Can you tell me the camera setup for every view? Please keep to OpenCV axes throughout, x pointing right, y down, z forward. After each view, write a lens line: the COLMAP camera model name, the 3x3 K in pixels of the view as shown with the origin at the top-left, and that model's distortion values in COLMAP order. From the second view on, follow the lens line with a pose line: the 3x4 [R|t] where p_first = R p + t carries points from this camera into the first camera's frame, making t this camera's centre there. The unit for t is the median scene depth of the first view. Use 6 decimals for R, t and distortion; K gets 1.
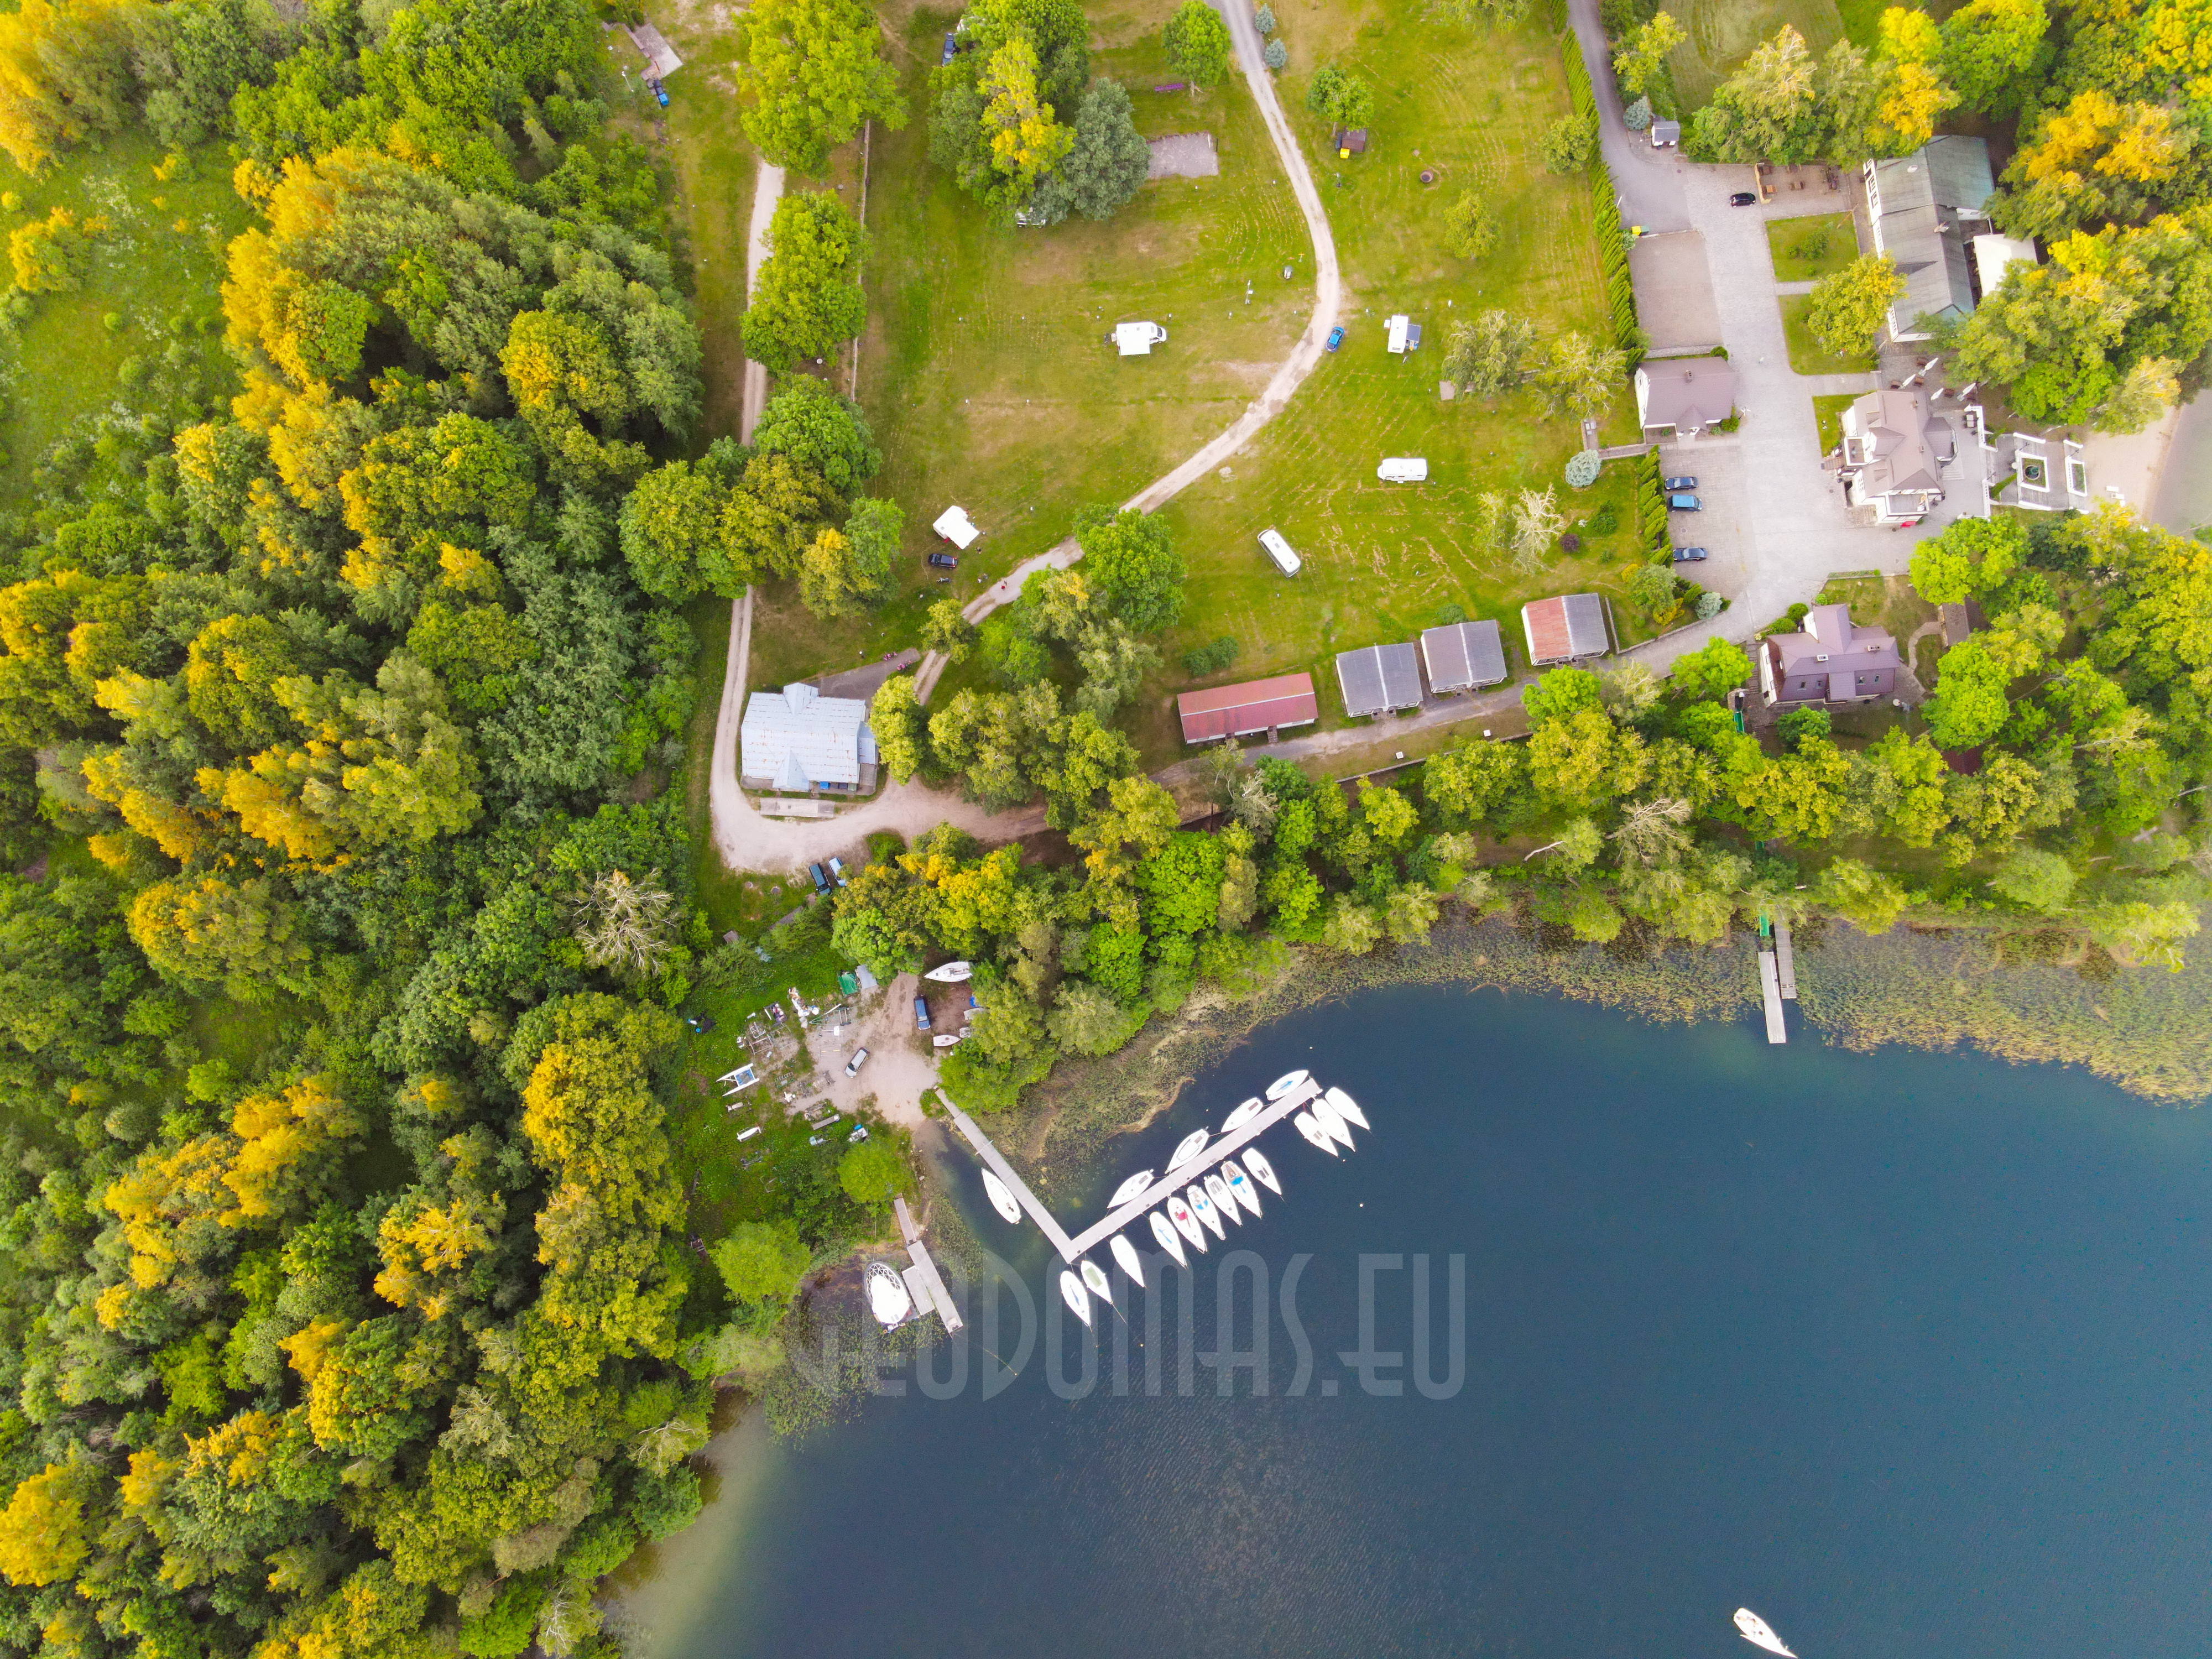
lens RADIAL K [[1600.0, 0, 1106.0], [0, 1600.0, 829.5], [0, 0, 1]] dist [-0.015541, 0.051068]
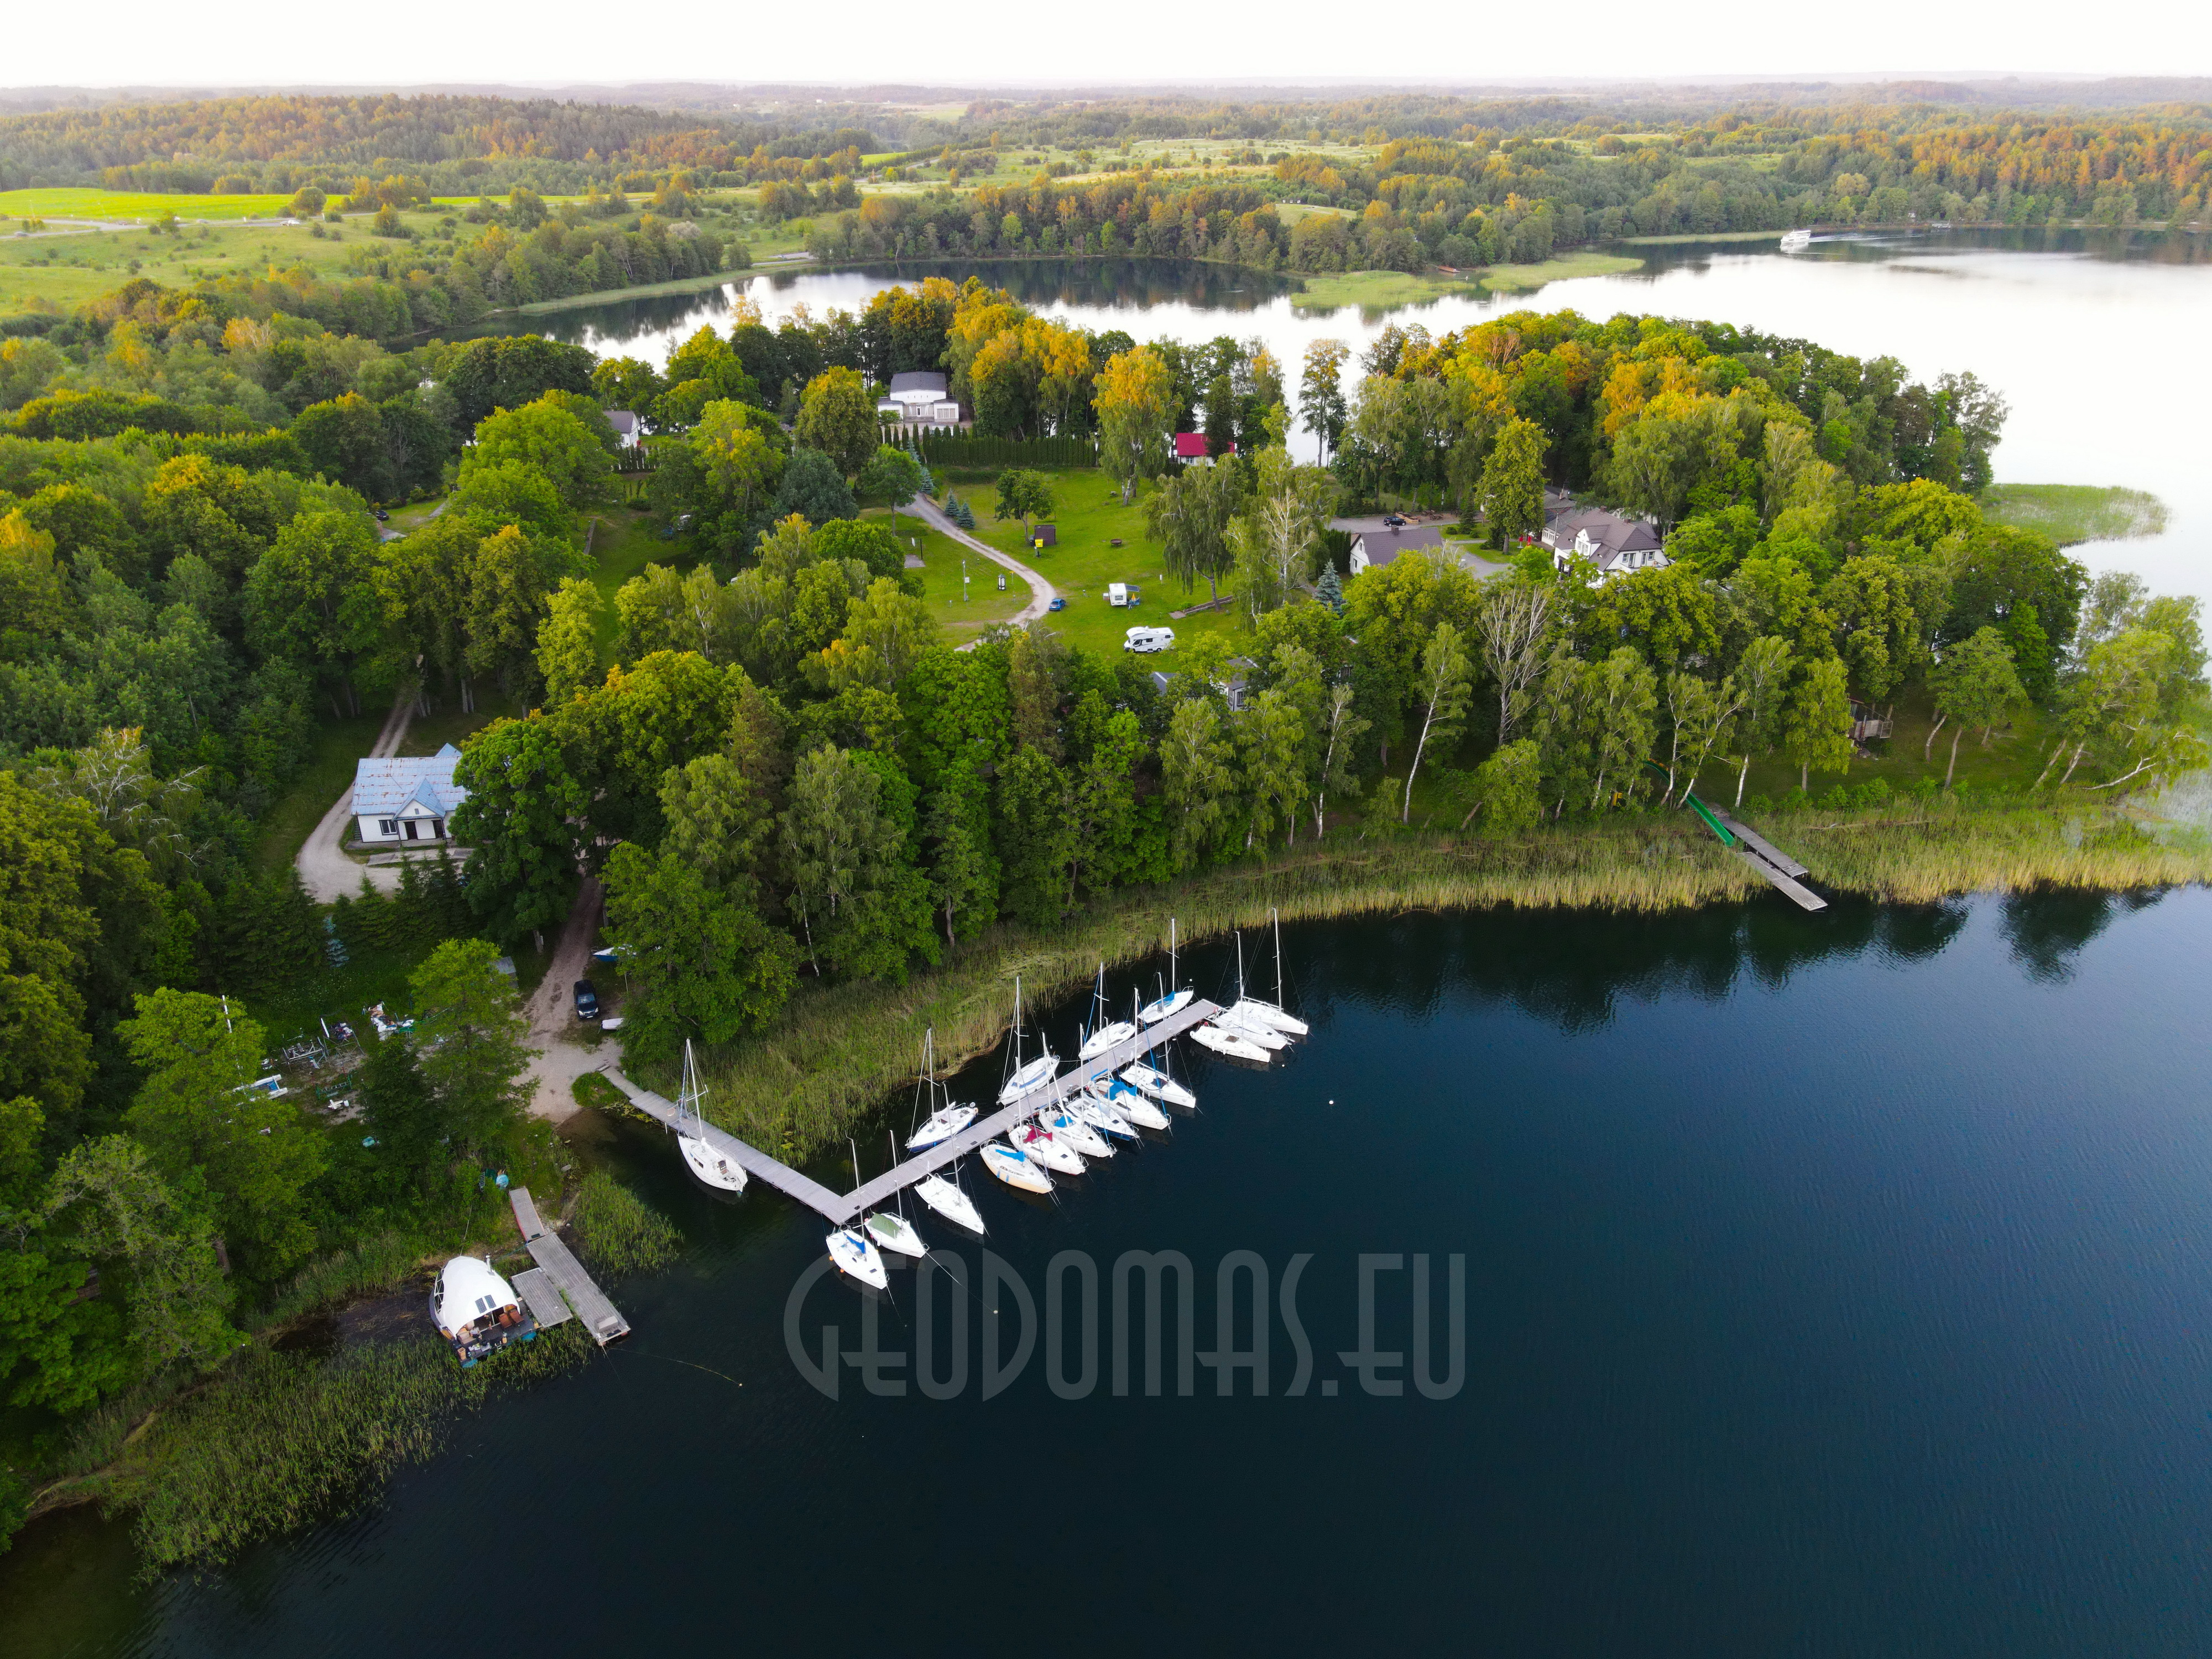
lens RADIAL K [[1600.0, 0, 1106.0], [0, 1600.0, 829.5], [0, 0, 1]] dist [-0.015541, 0.051068]
pose [[0.979745, -0.074566, 0.185846, -0.025522], [0.193868, 0.585589, -0.787084, 0.624639], [-0.050140, 0.807171, 0.588184, 0.567851]]
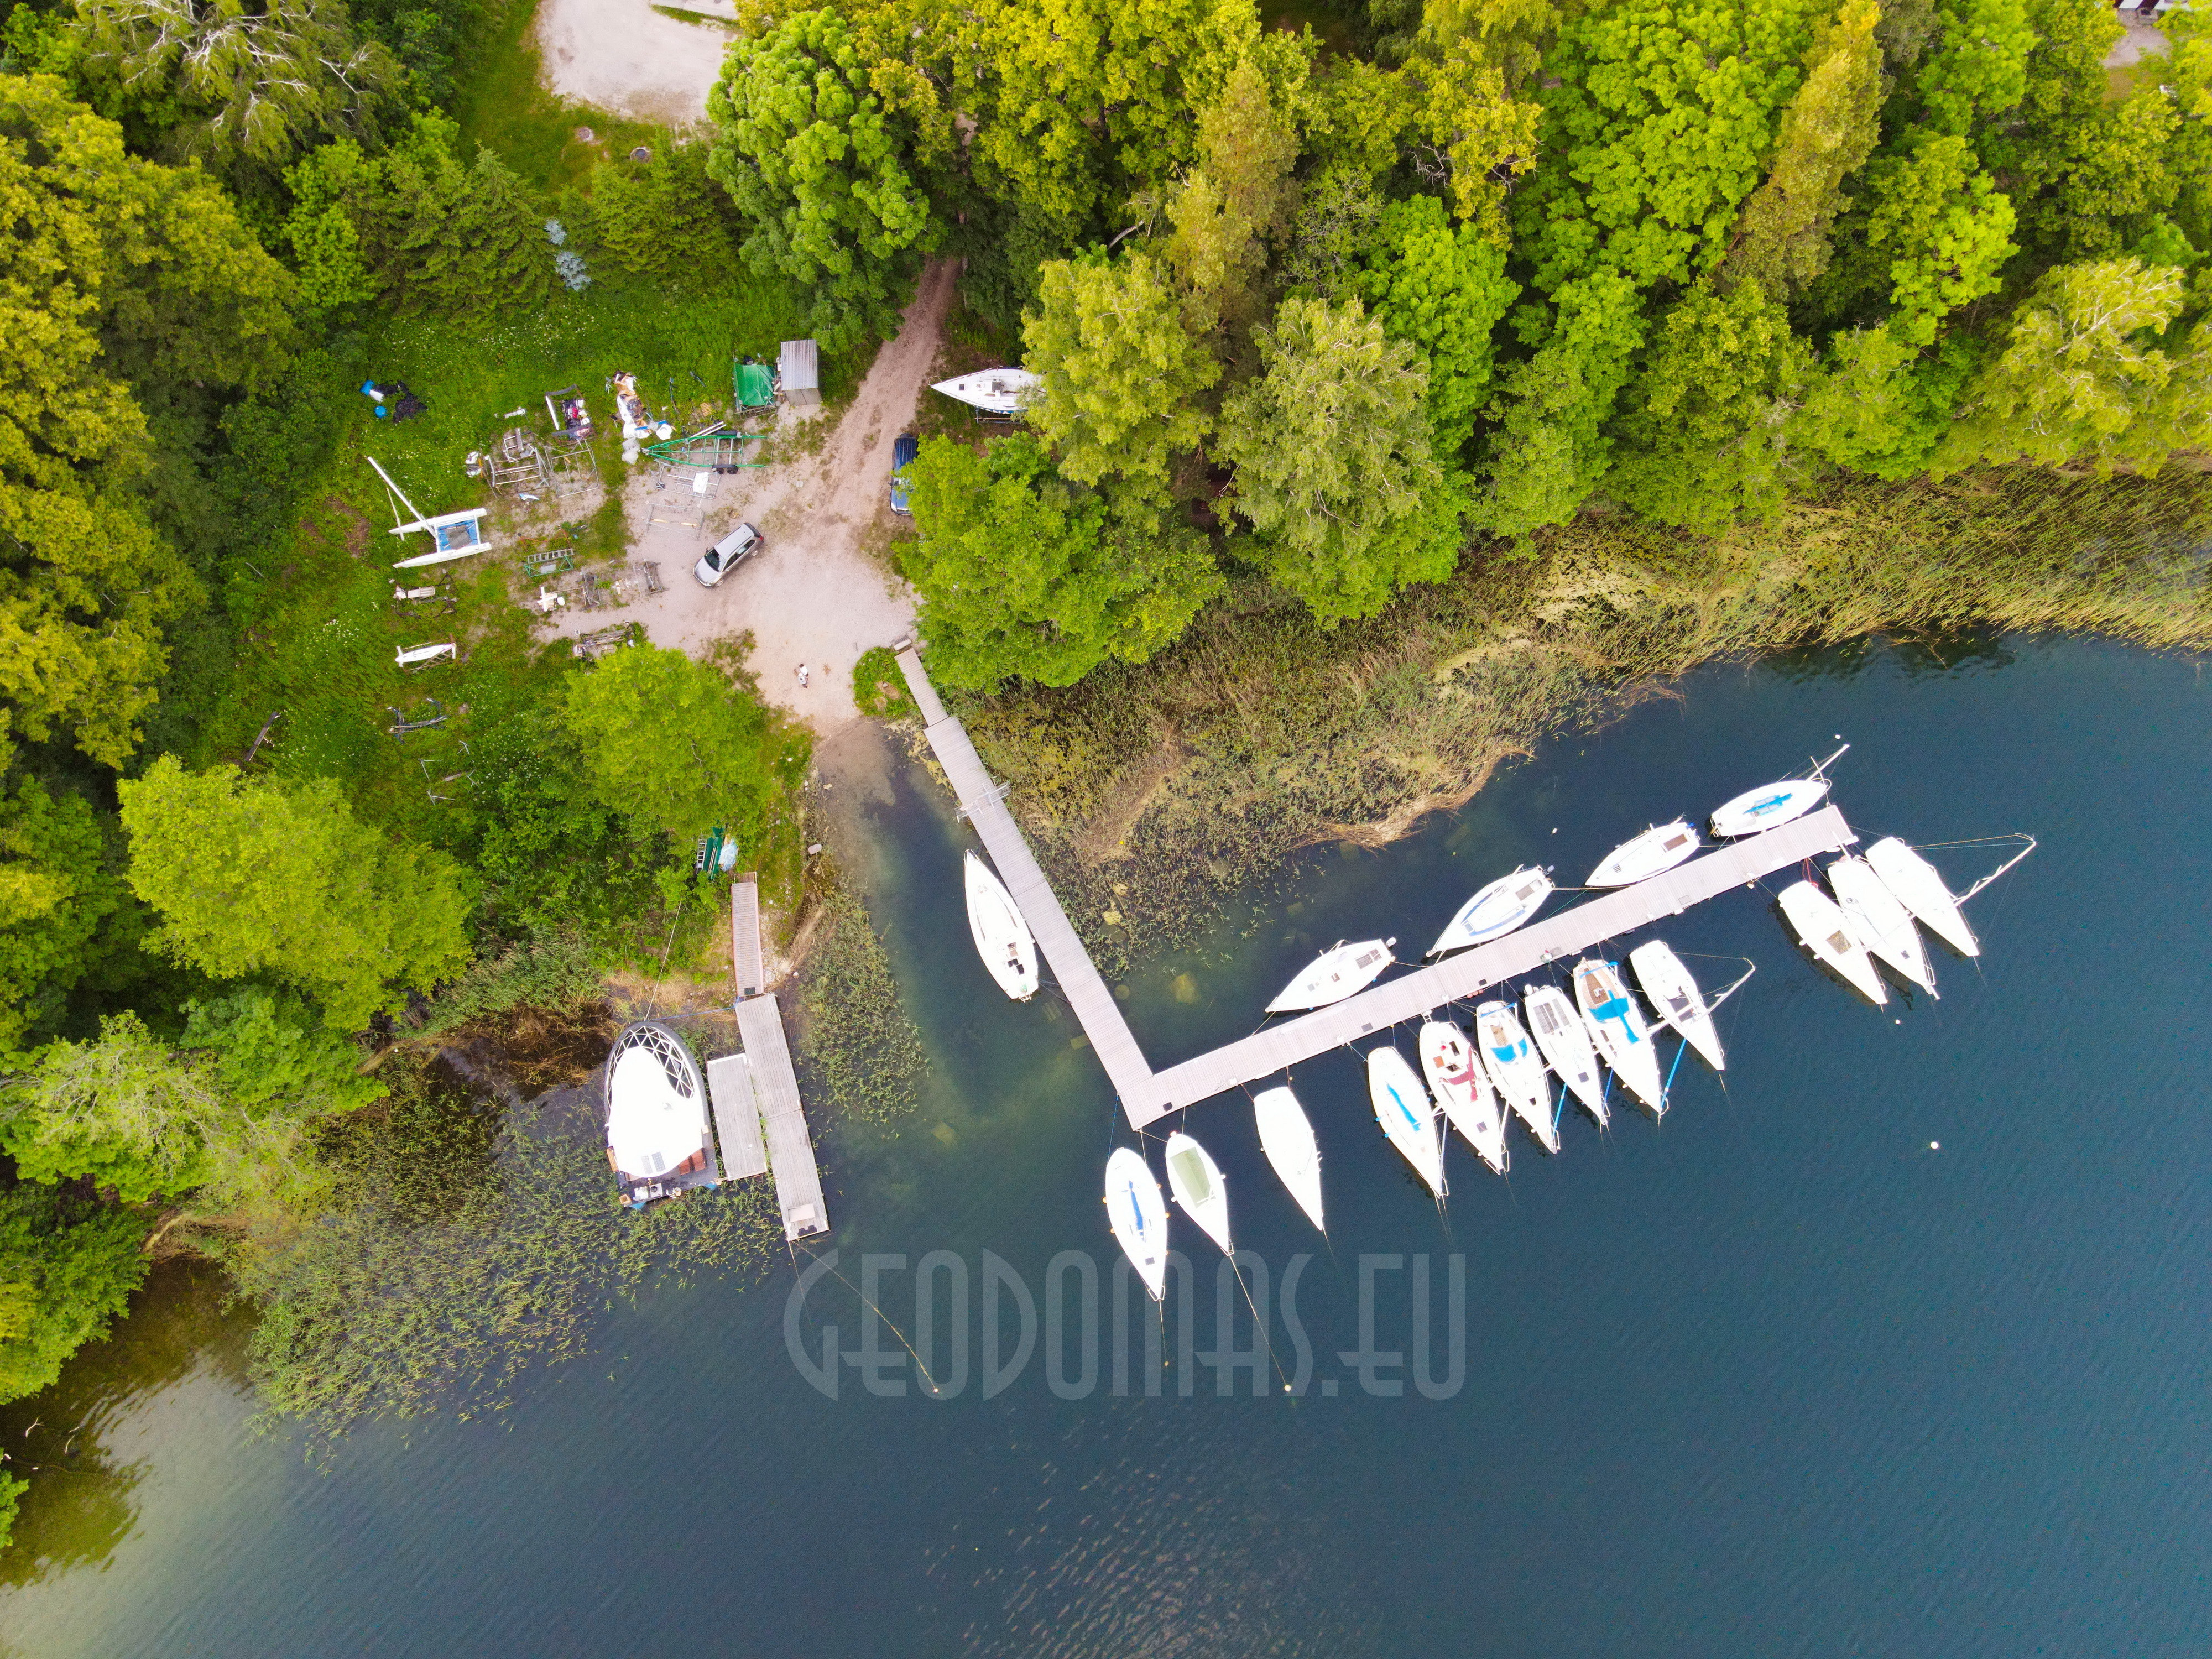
lens RADIAL K [[1600.0, 0, 1106.0], [0, 1600.0, 829.5], [0, 0, 1]] dist [-0.015541, 0.051068]
pose [[0.978133, 0.196904, -0.066963, -0.018742], [-0.202911, 0.974126, -0.099524, 0.238446], [0.045634, 0.110935, 0.992779, 0.608568]]
